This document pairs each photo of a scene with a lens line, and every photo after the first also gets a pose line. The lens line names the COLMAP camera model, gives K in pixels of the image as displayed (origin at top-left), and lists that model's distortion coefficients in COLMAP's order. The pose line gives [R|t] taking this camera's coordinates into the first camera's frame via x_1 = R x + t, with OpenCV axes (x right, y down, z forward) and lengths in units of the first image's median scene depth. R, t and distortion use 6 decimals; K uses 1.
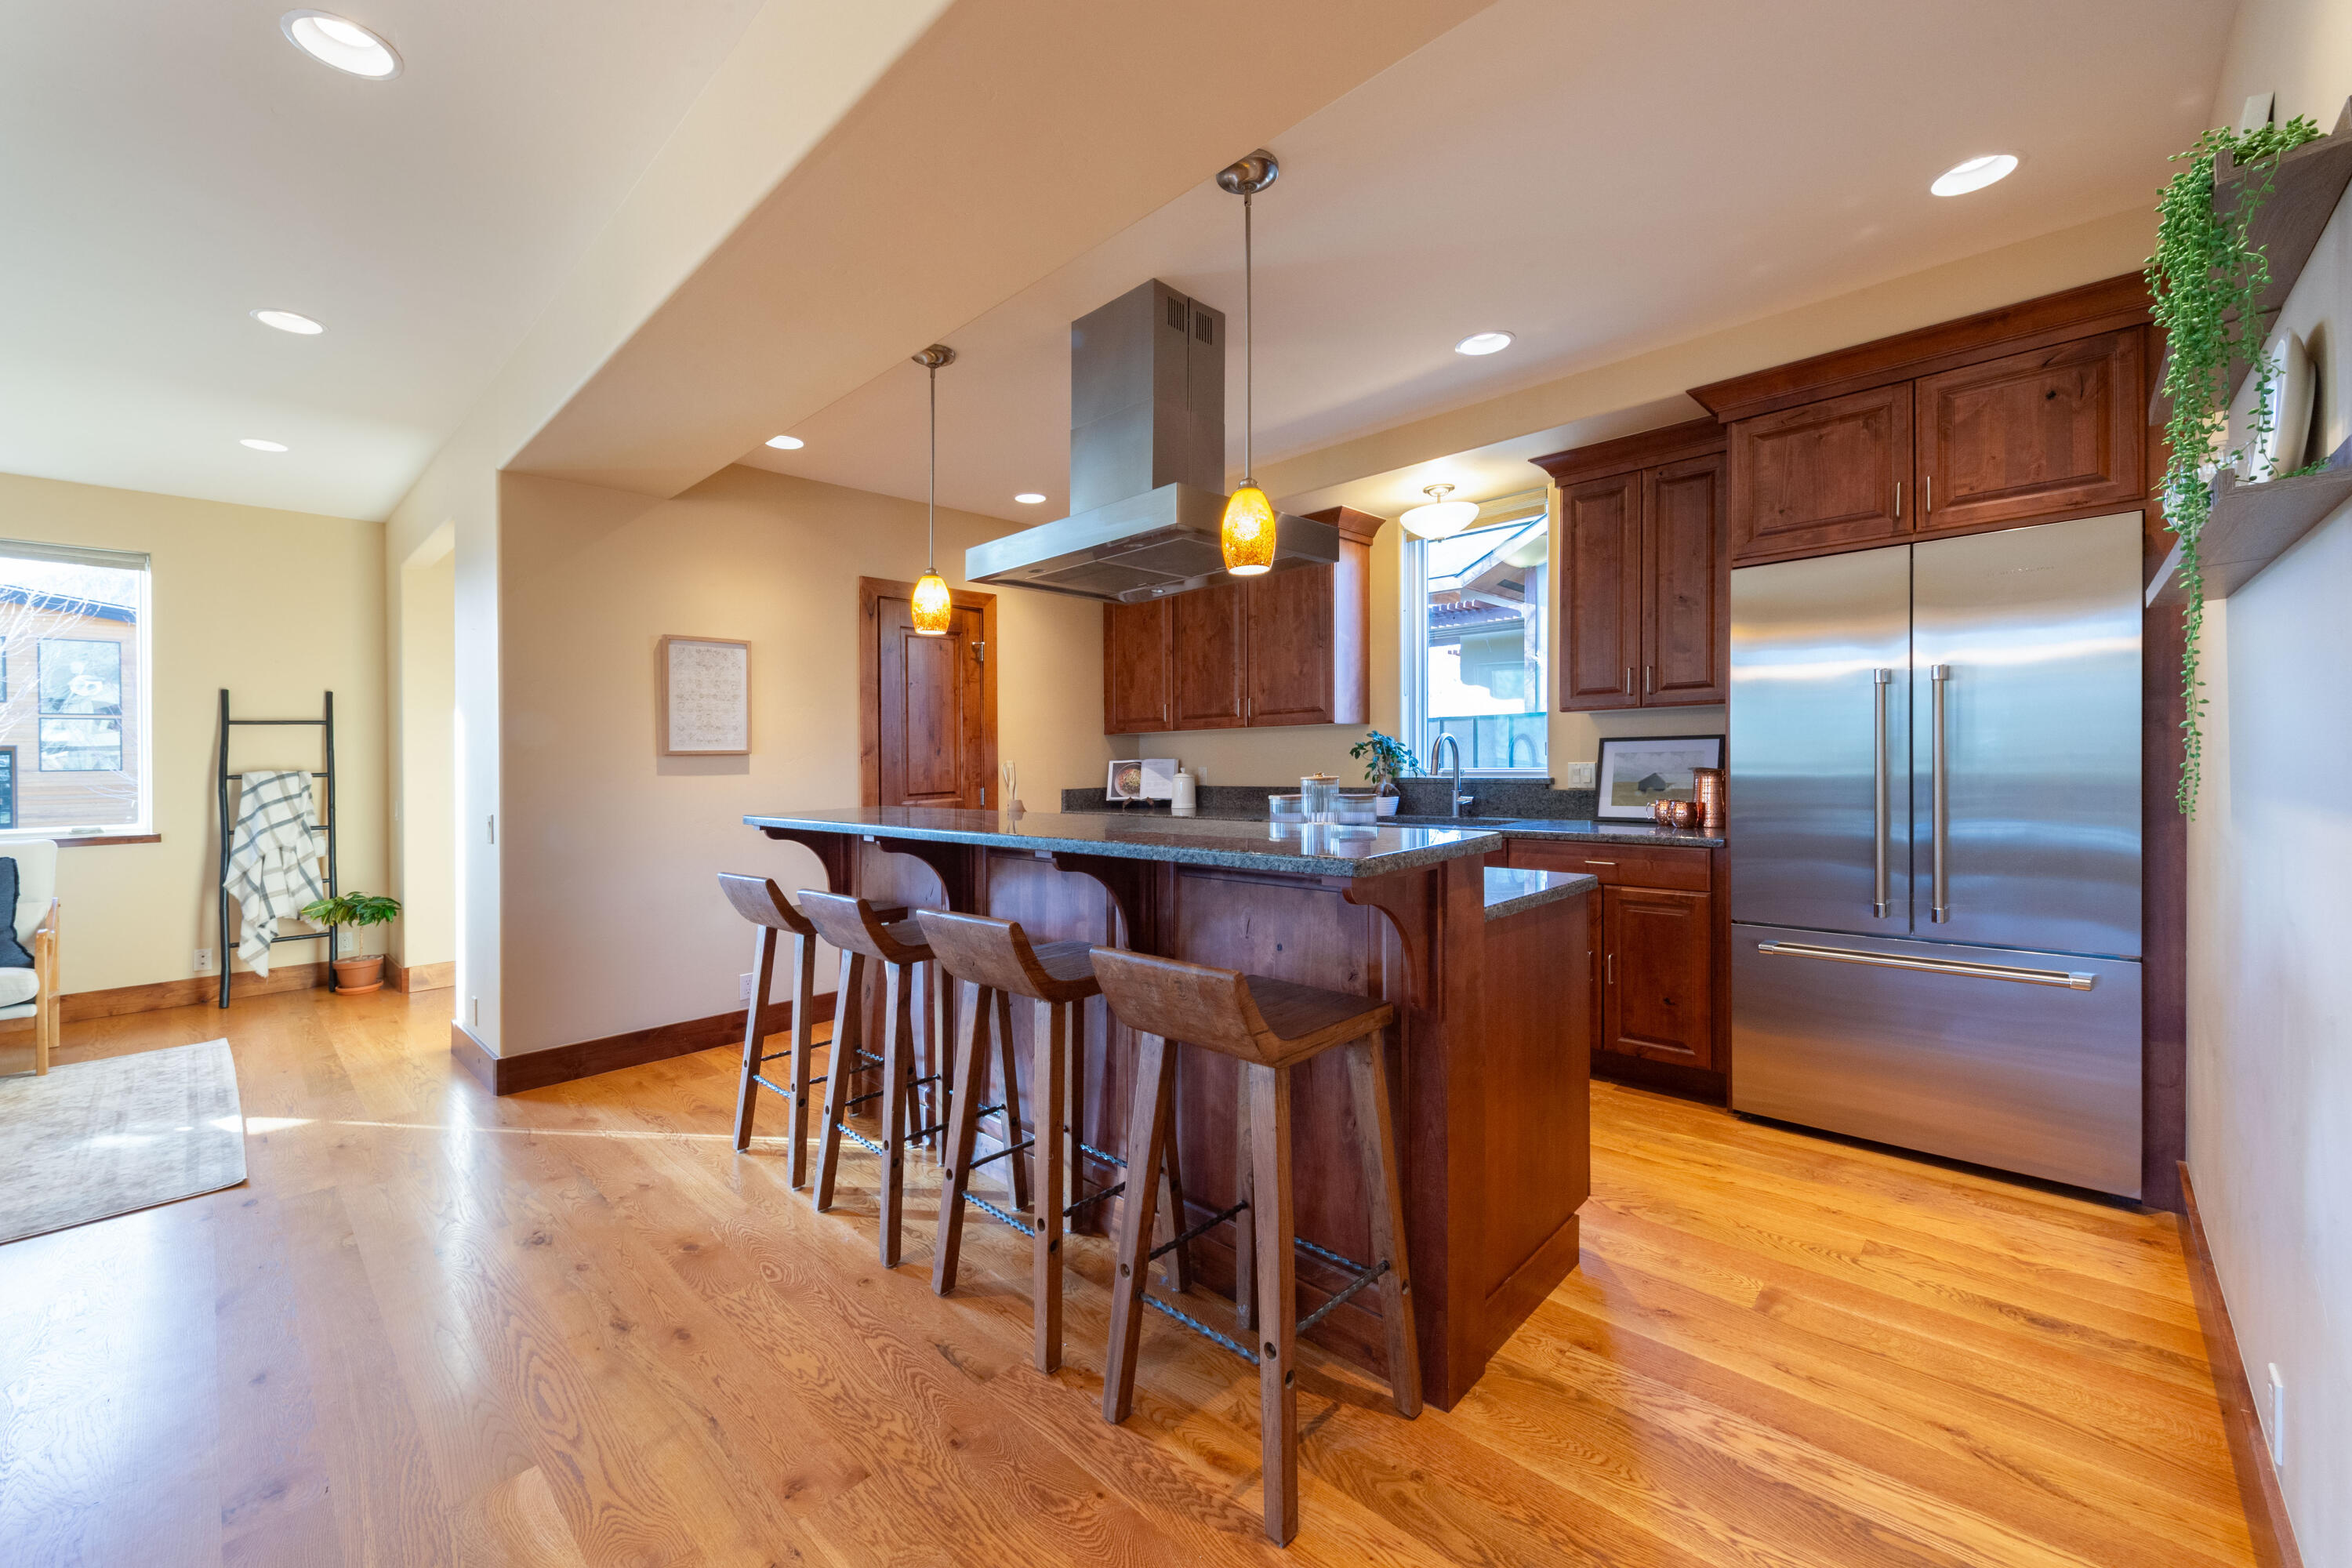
lens RADIAL K [[924.0, 0, 1161.8], [0, 924.0, 748.7], [0, 0, 1]] dist [0.002587, -0.000187]
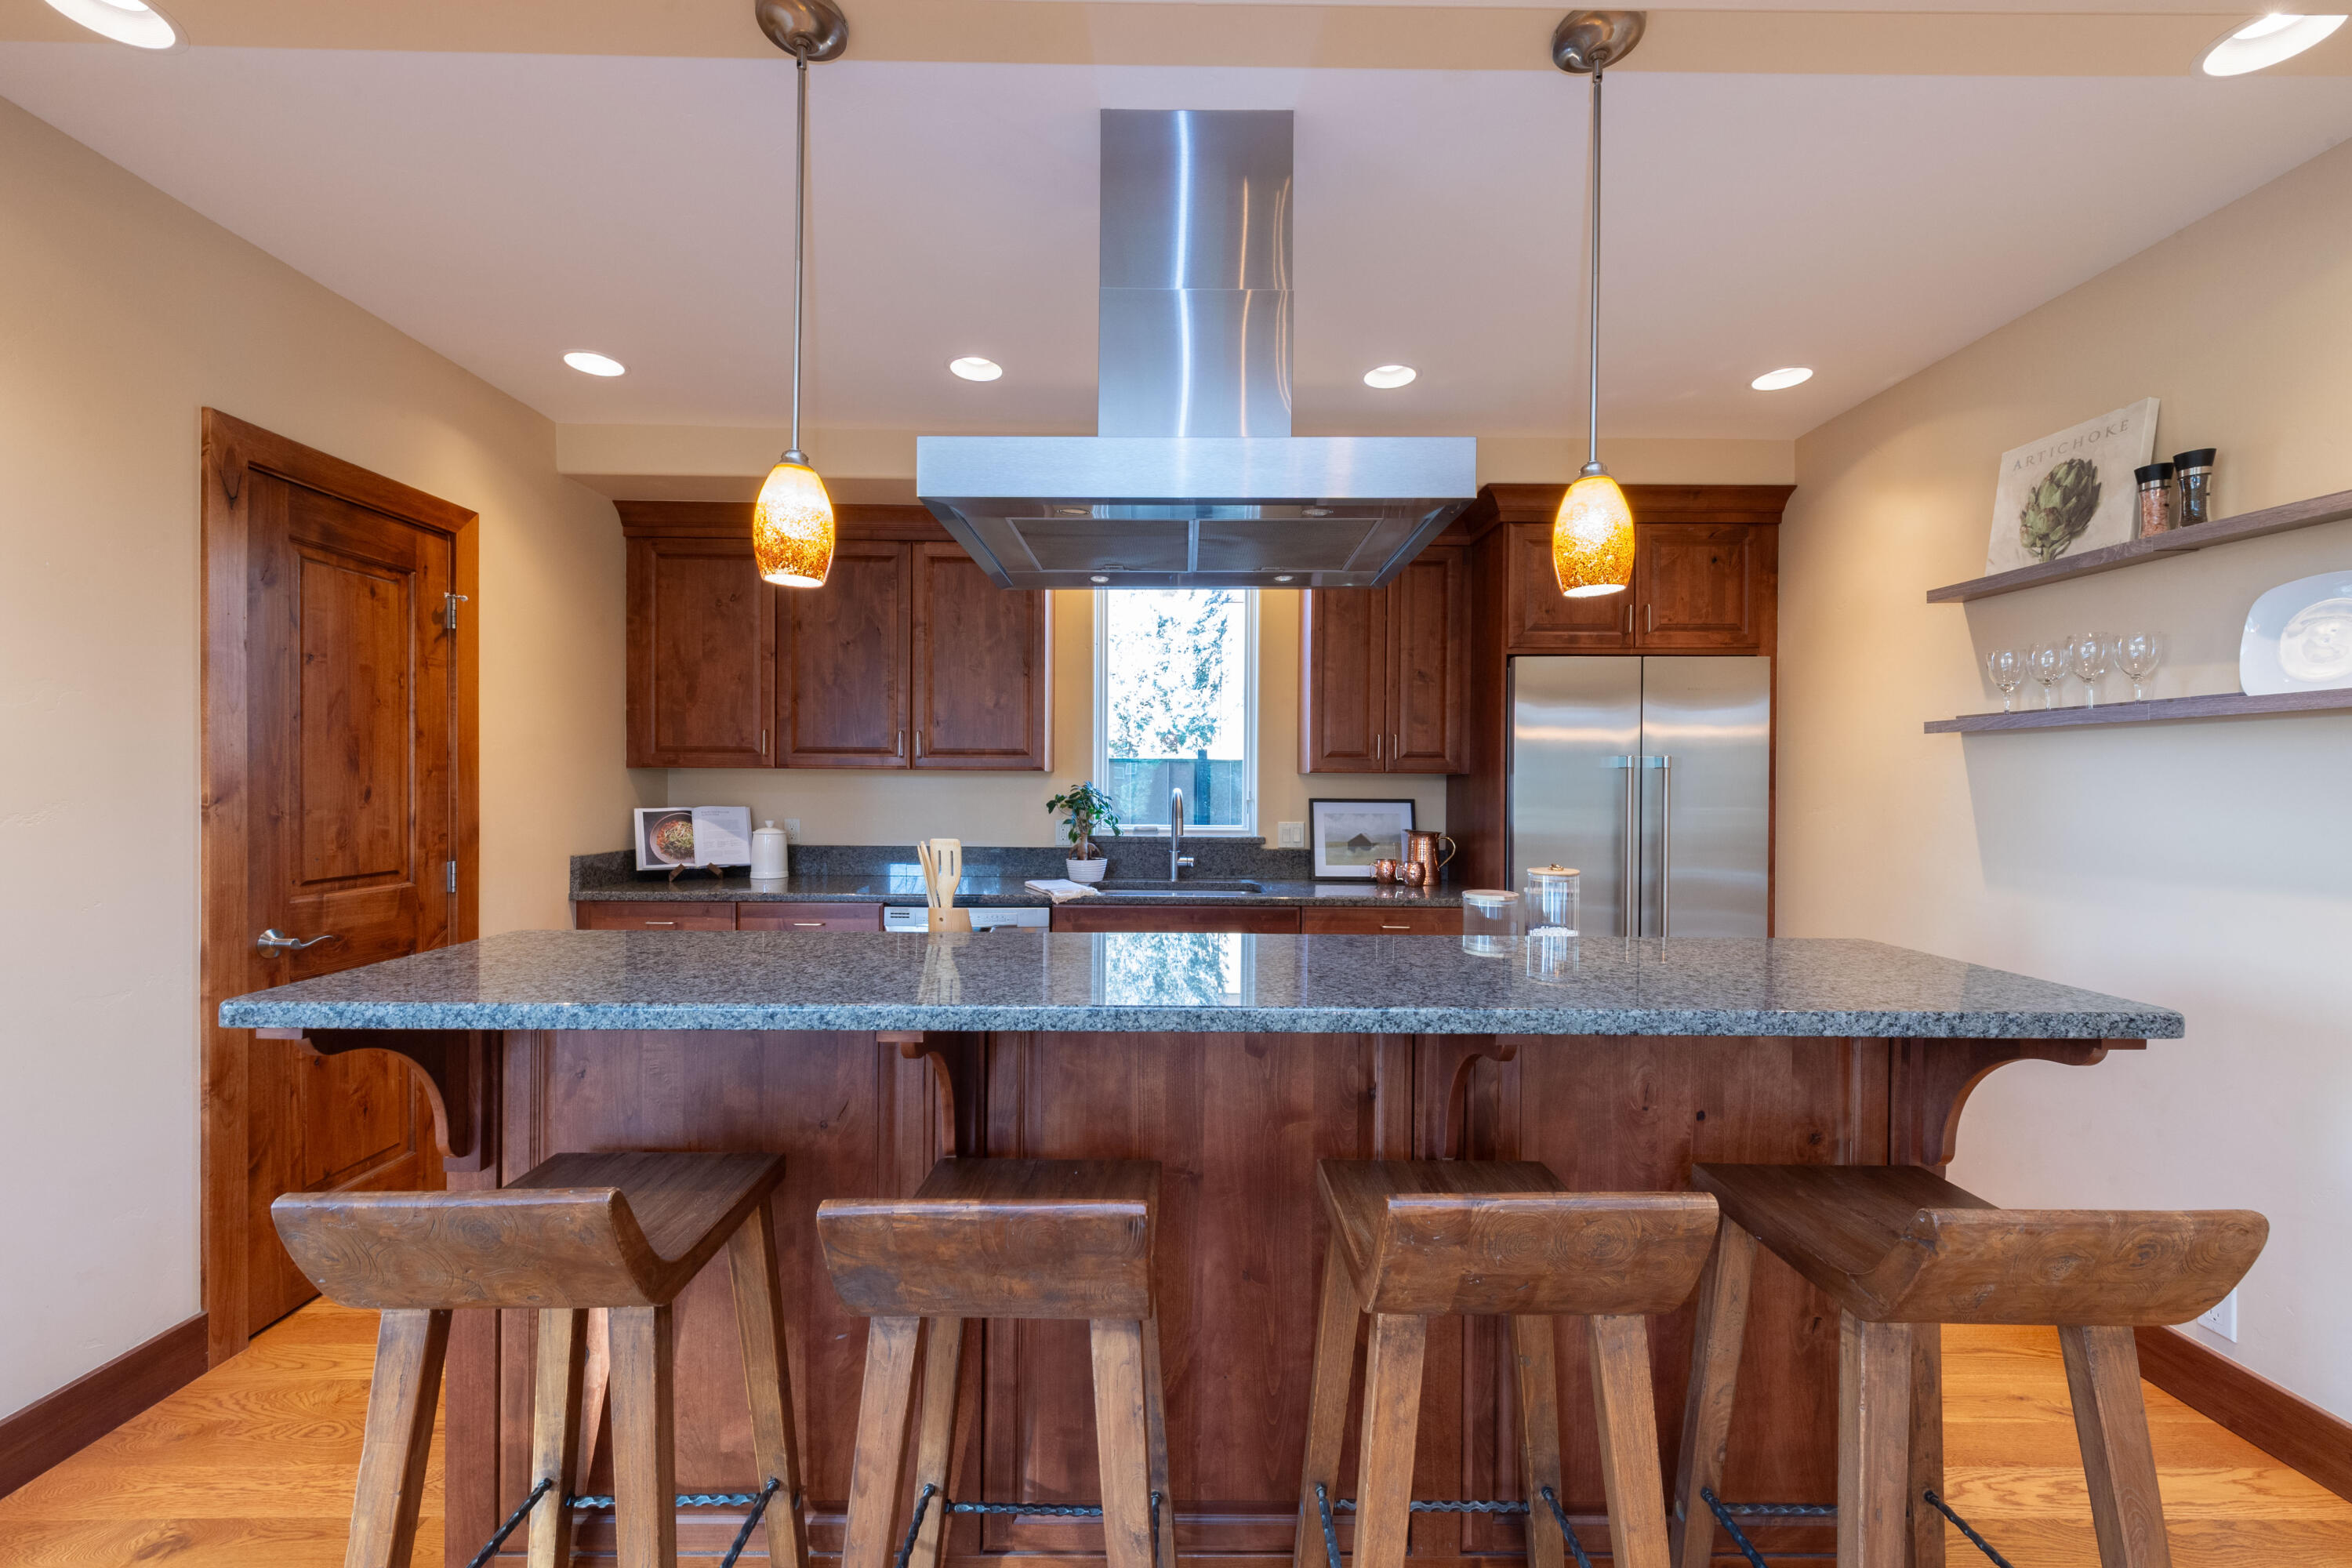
lens RADIAL K [[924.0, 0, 1170.9], [0, 924.0, 780.8], [0, 0, 1]] dist [0.002587, -0.000187]
pose [[0.709133, 0.029032, 0.704477, -0.377670], [-0.030271, 0.999484, -0.010718, -0.016519], [-0.704425, -0.013725, 0.709646, 0.421034]]
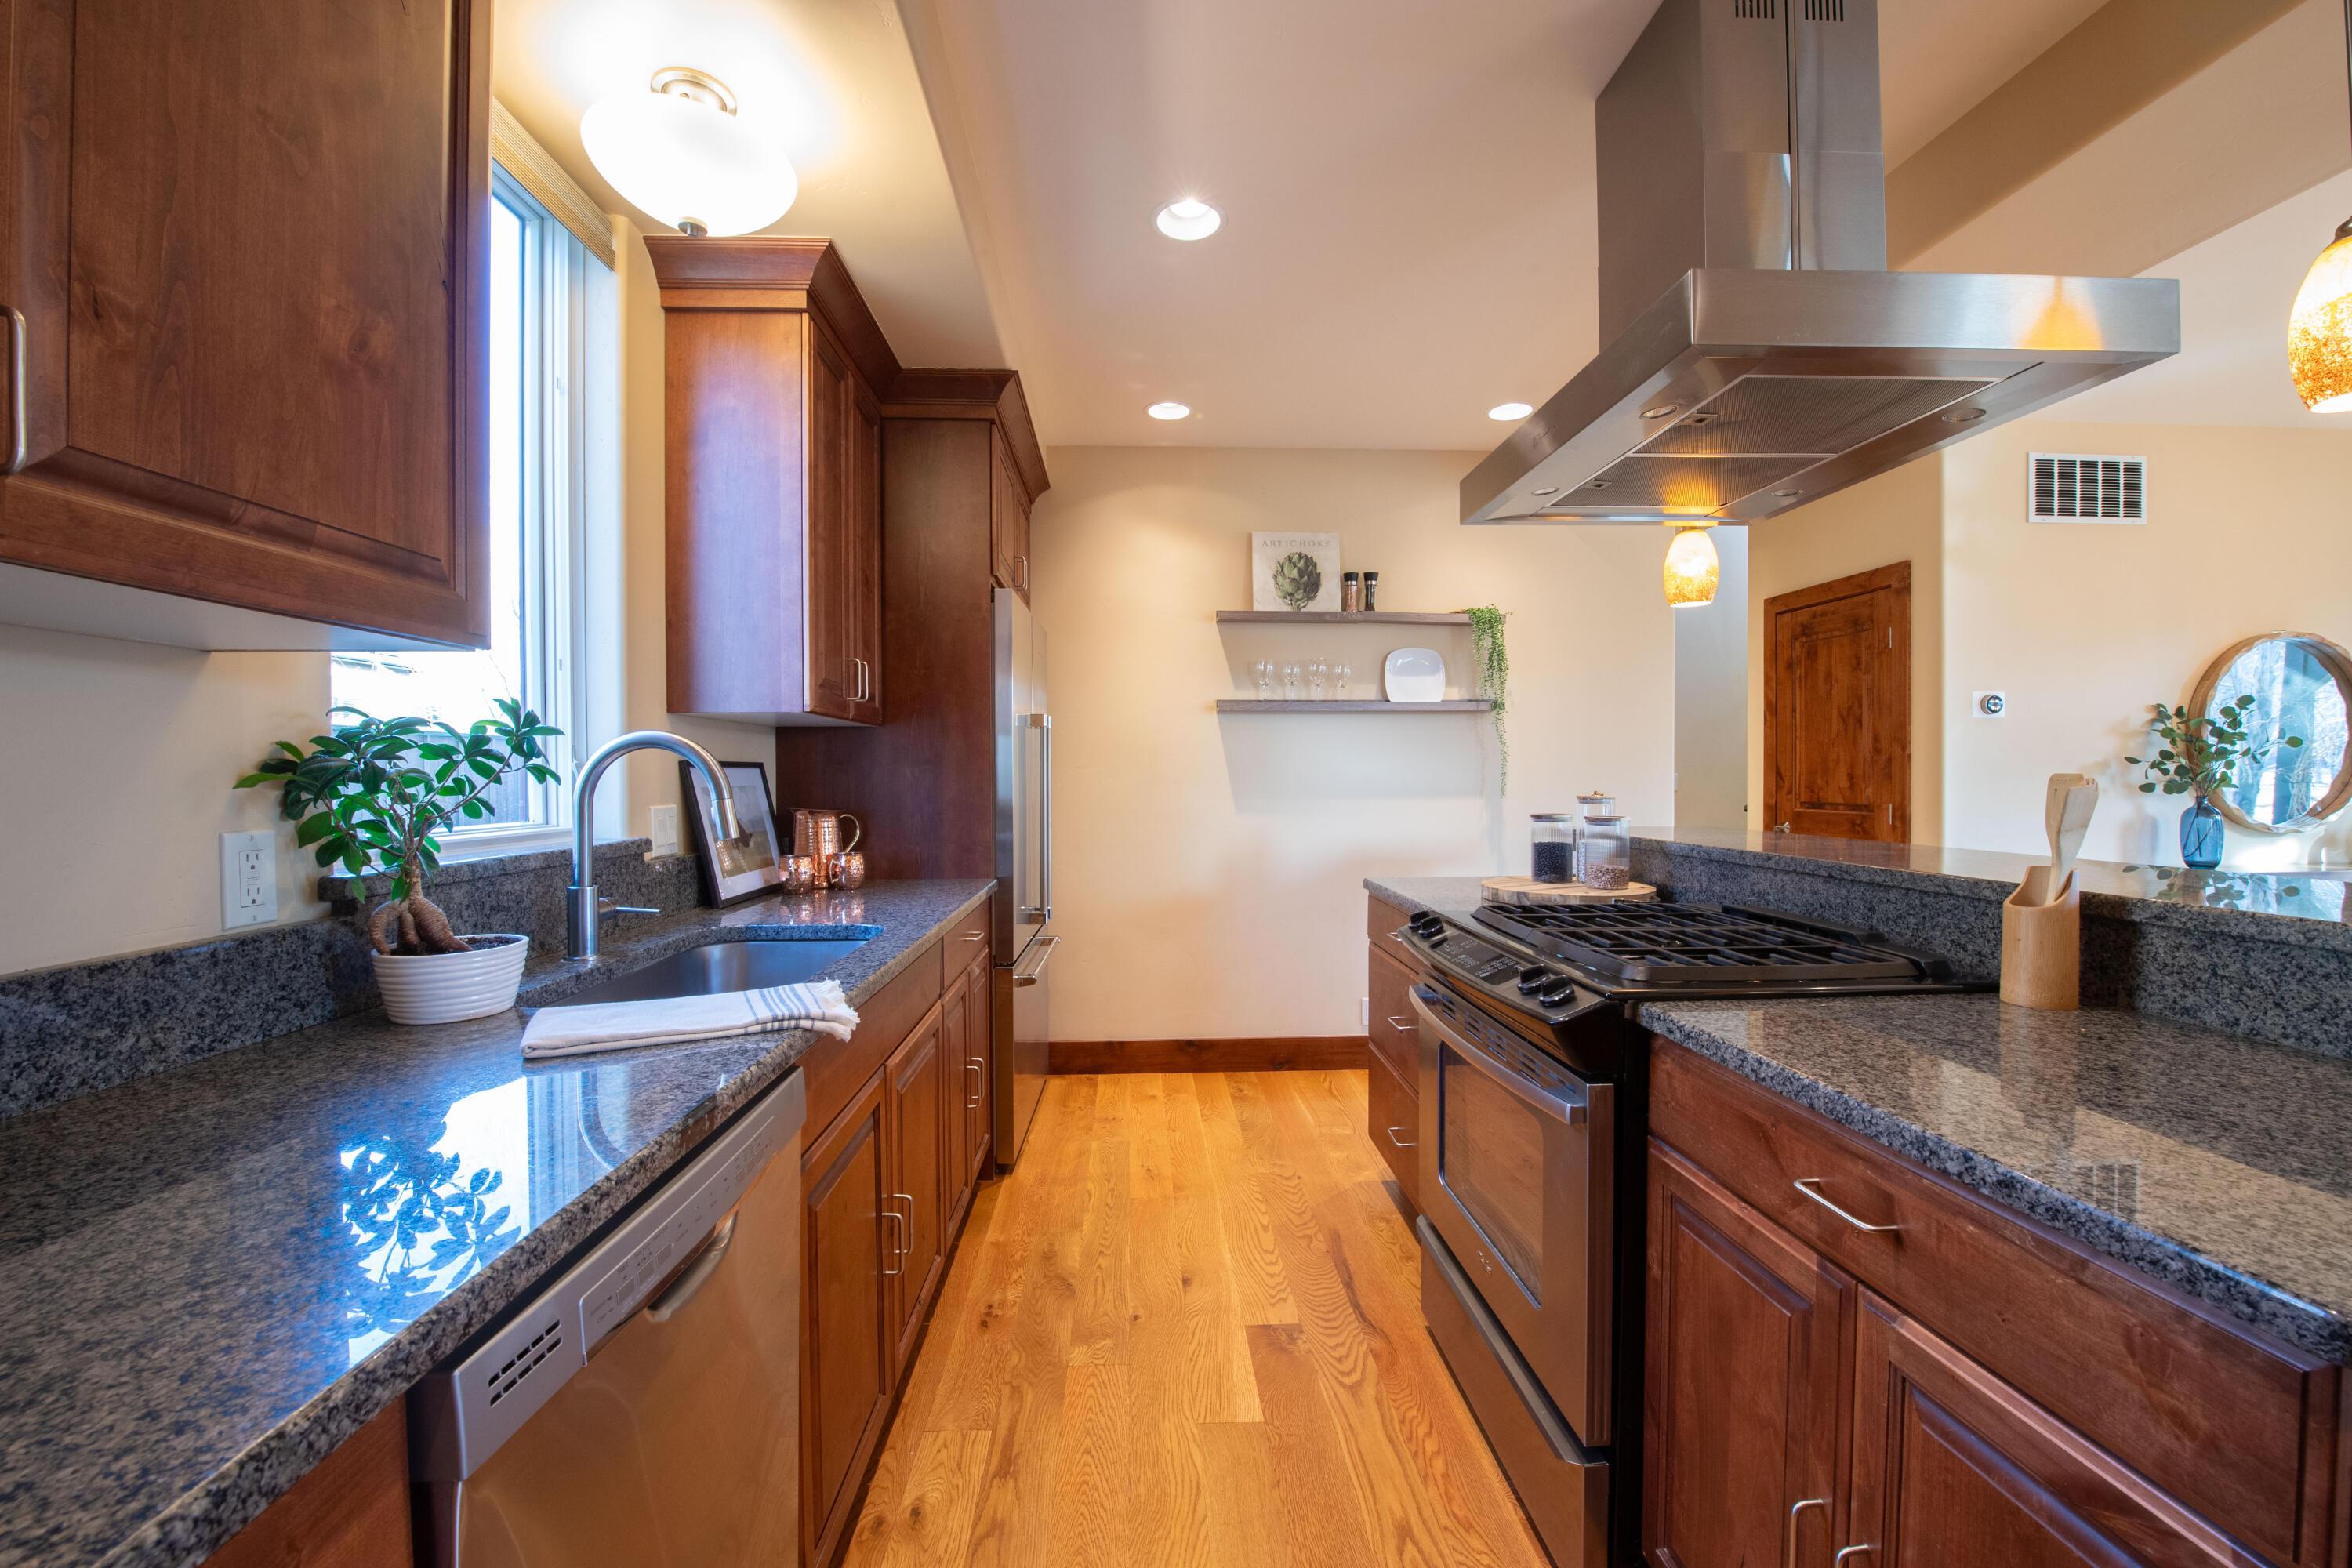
lens RADIAL K [[924.0, 0, 1169.9], [0, 924.0, 783.5], [0, 0, 1]] dist [0.002587, -0.000187]
pose [[-0.721099, 0.018533, 0.692584, -0.122439], [0.012275, 0.999827, -0.013974, 0.015383], [-0.692724, -0.001575, -0.721201, 1.297554]]
